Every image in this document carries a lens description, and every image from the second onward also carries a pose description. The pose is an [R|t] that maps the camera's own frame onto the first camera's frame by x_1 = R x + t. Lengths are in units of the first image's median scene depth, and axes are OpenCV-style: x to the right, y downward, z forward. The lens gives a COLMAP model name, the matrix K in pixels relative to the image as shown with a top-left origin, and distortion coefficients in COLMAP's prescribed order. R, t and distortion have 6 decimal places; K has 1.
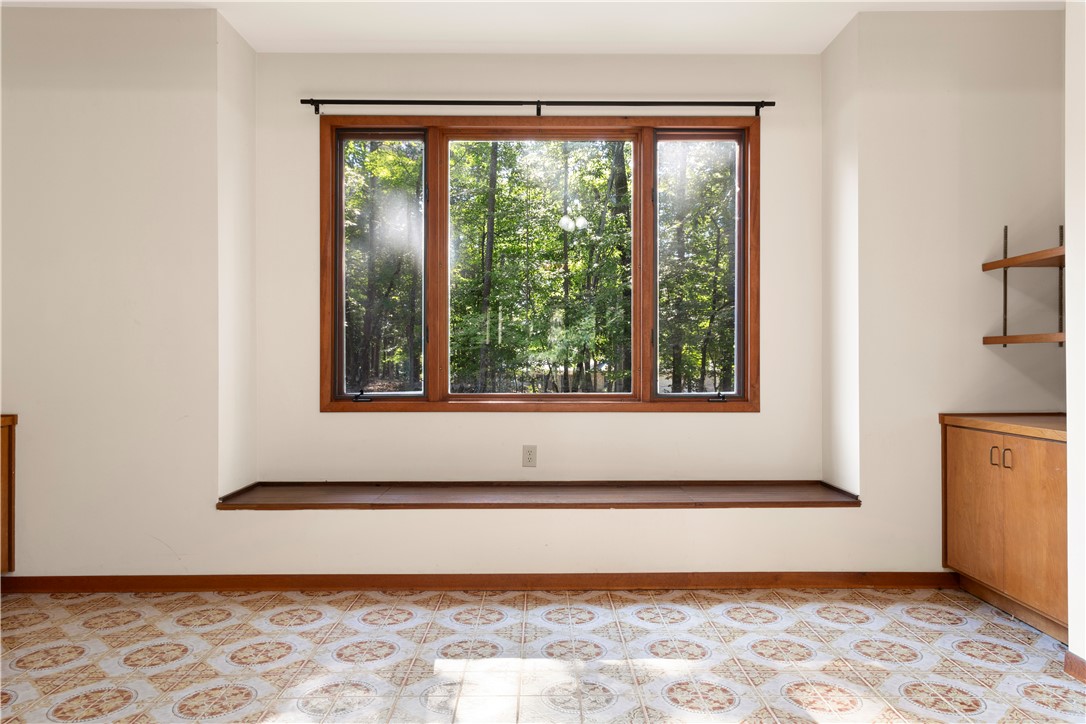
lens RADIAL K [[728.8, 0, 539.5], [0, 728.8, 366.2], [0, 0, 1]] dist [-0.008882, -0.000322]
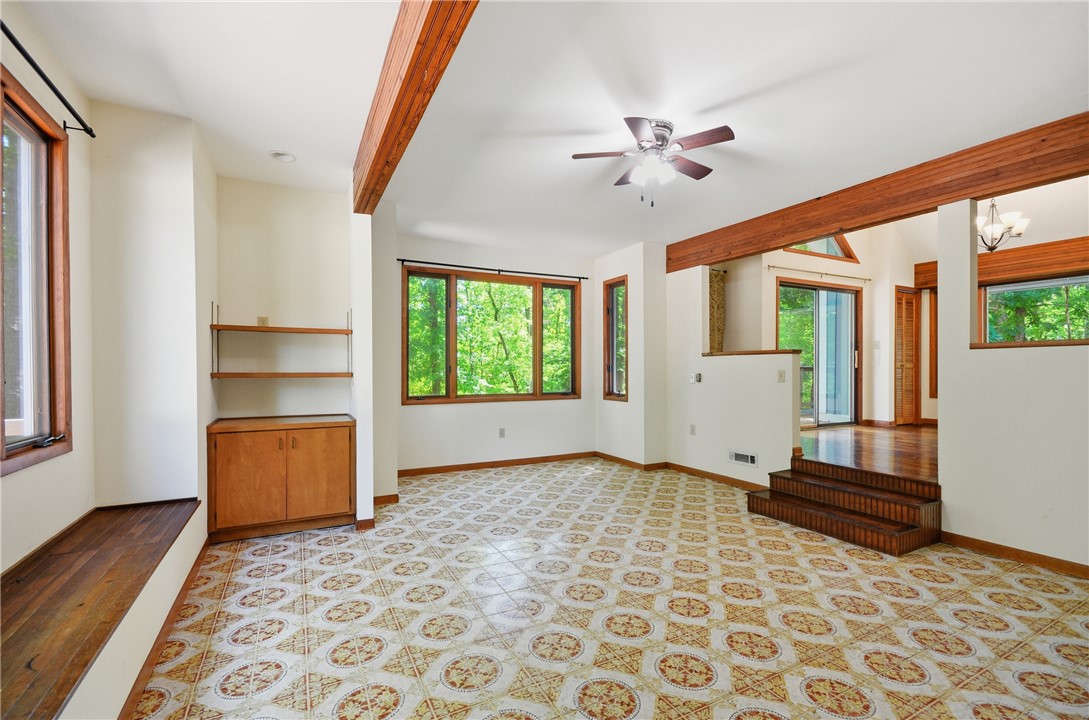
lens RADIAL K [[484.5, 0, 568.1], [0, 484.5, 362.1], [0, 0, 1]] dist [0.006595, -0.001546]
pose [[-0.481801, 0.012106, 0.876197, -0.633795], [0.006270, 0.999927, -0.010367, -0.044851], [-0.876258, 0.000499, -0.481842, 0.858944]]
